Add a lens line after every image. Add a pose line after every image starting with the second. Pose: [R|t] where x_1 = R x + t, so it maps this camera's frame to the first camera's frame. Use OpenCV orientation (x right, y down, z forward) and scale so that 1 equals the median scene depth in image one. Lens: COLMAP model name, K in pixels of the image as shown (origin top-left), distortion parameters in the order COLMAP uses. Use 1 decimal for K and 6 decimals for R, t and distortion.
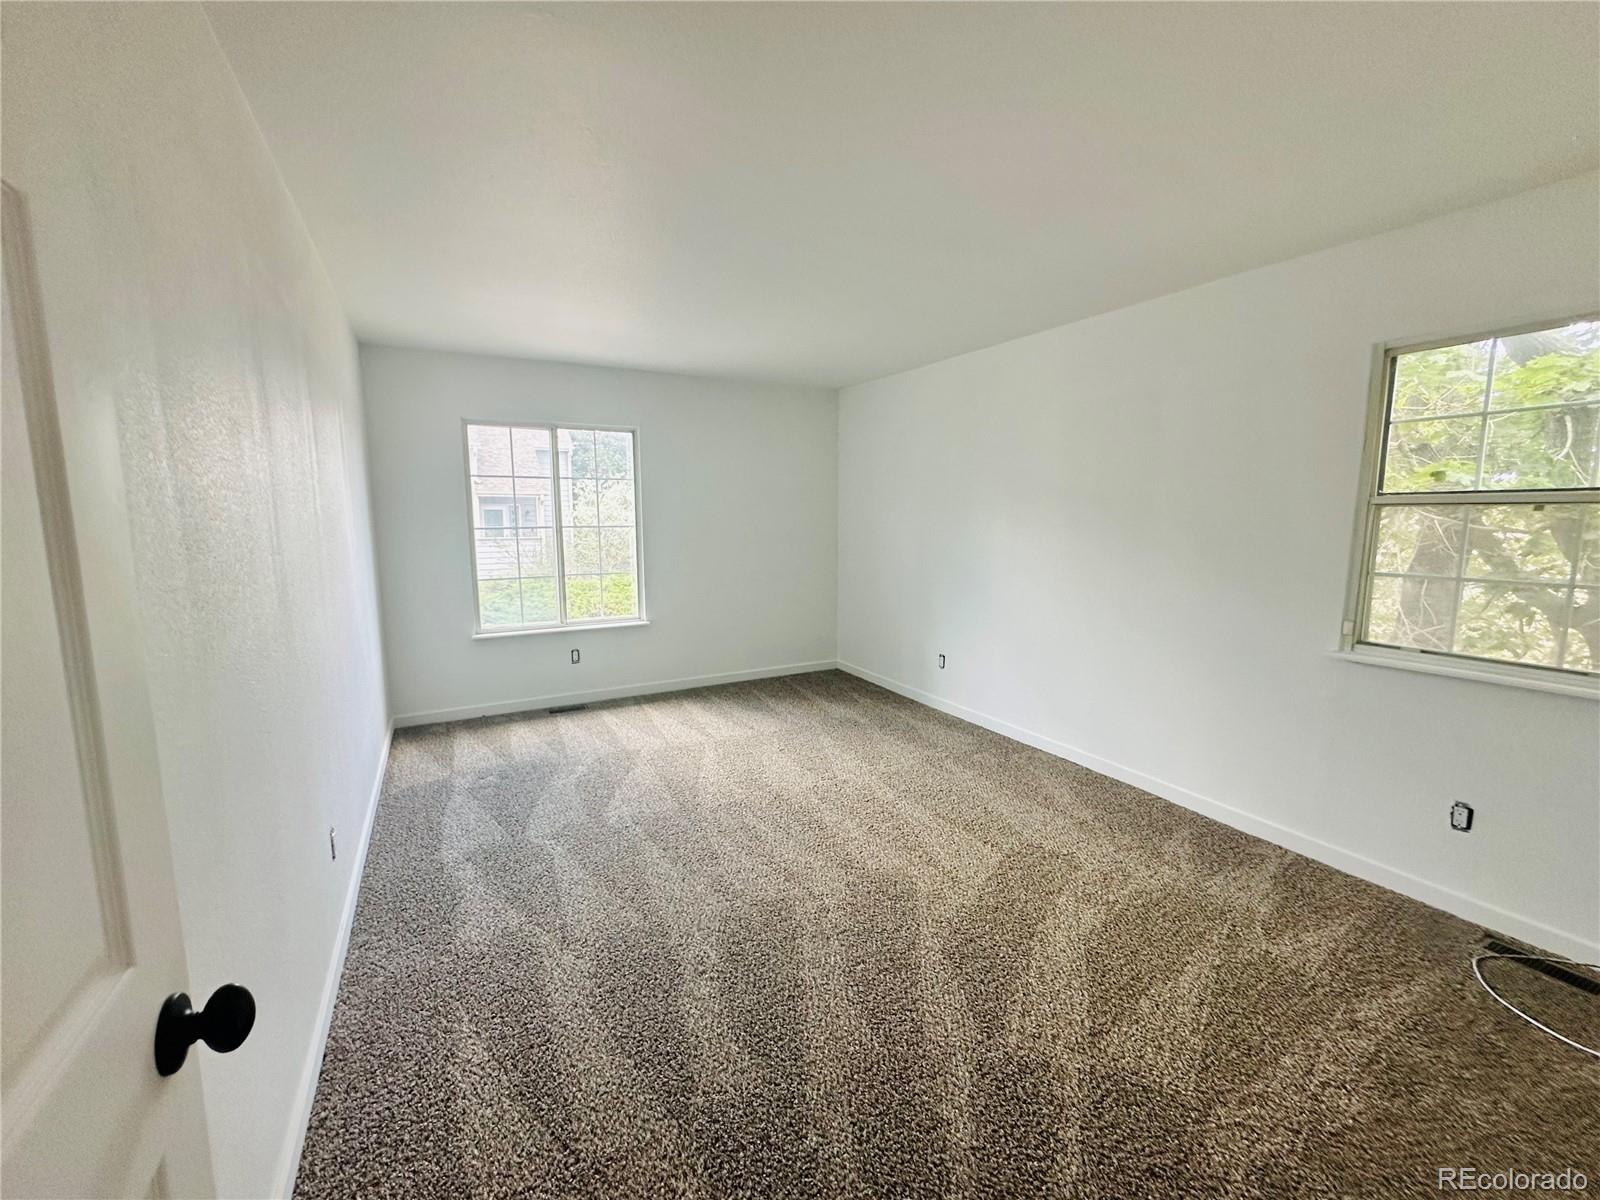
lens RADIAL K [[657.2, 0, 800.0], [0, 657.2, 600.0], [0, 0, 1]] dist [-0.001579, -0.000048]
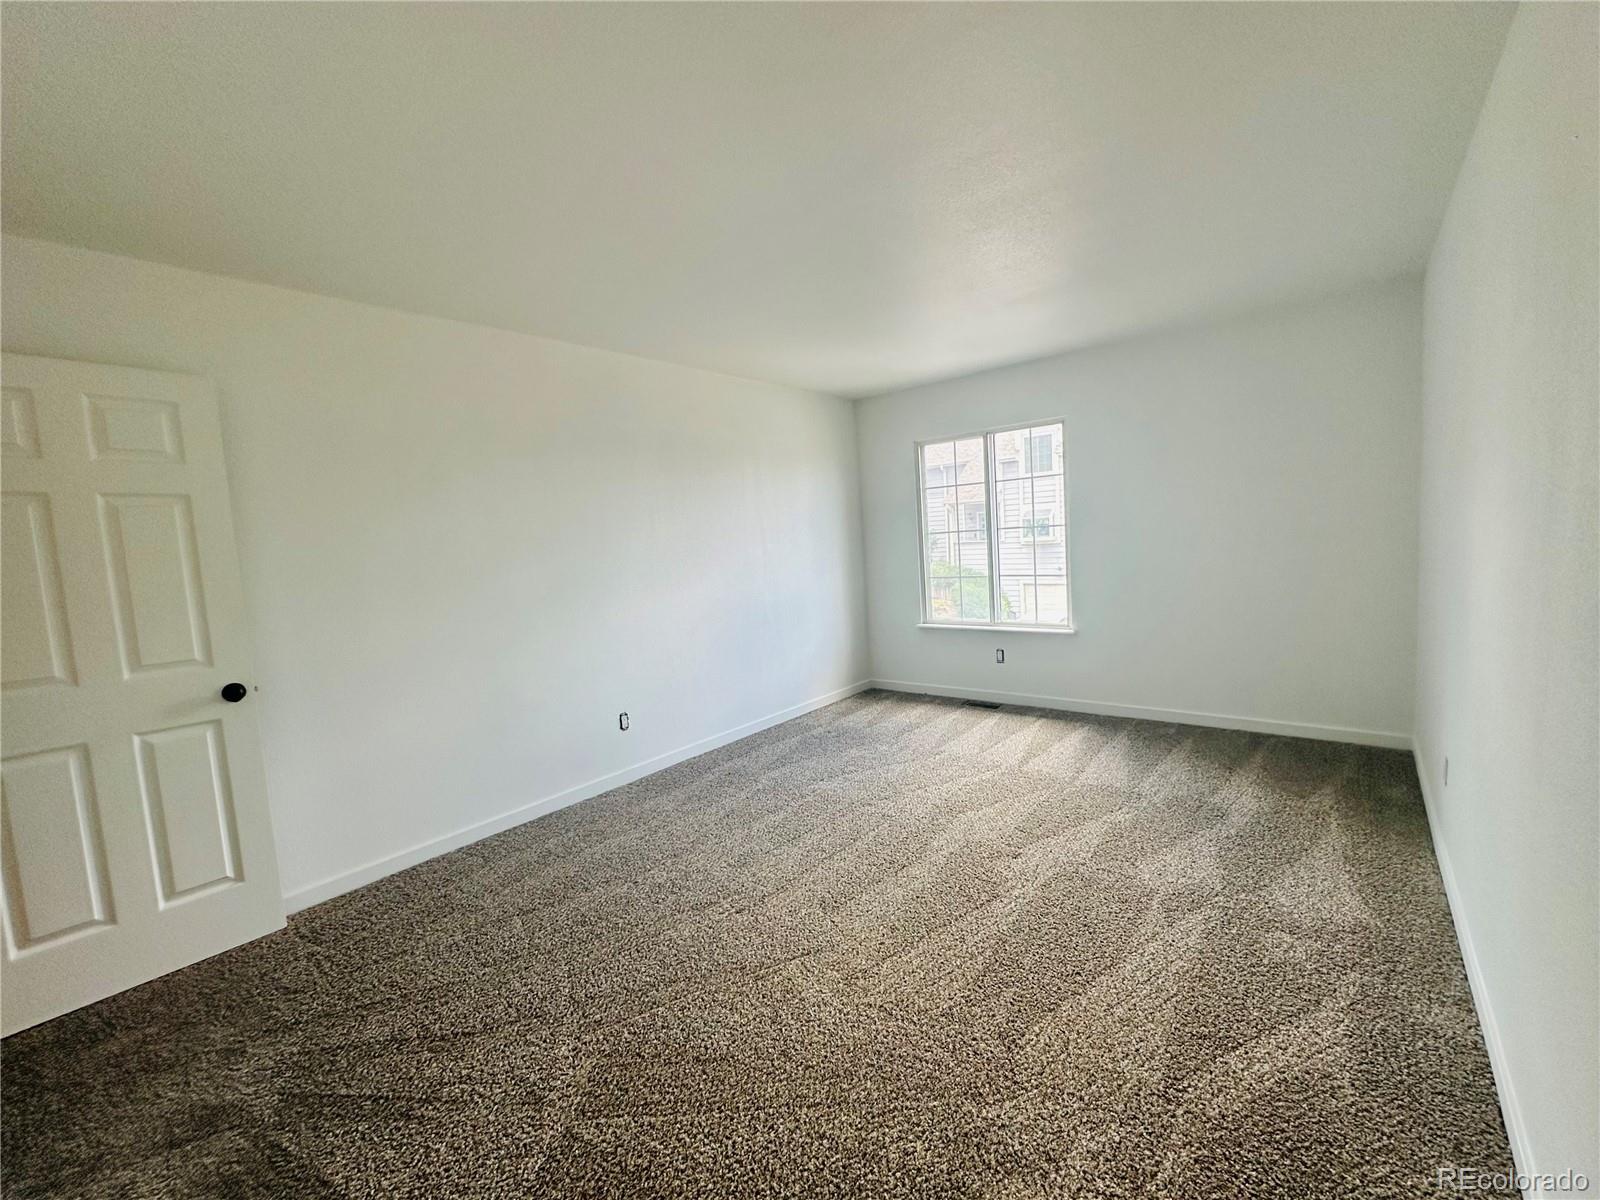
lens RADIAL K [[657.2, 0, 800.0], [0, 657.2, 600.0], [0, 0, 1]] dist [-0.001579, -0.000048]
pose [[0.367637, 0.067641, -0.927506, 0.505510], [-0.056470, 0.997135, 0.050336, -0.036044], [0.928253, 0.033871, 0.370403, 0.352549]]
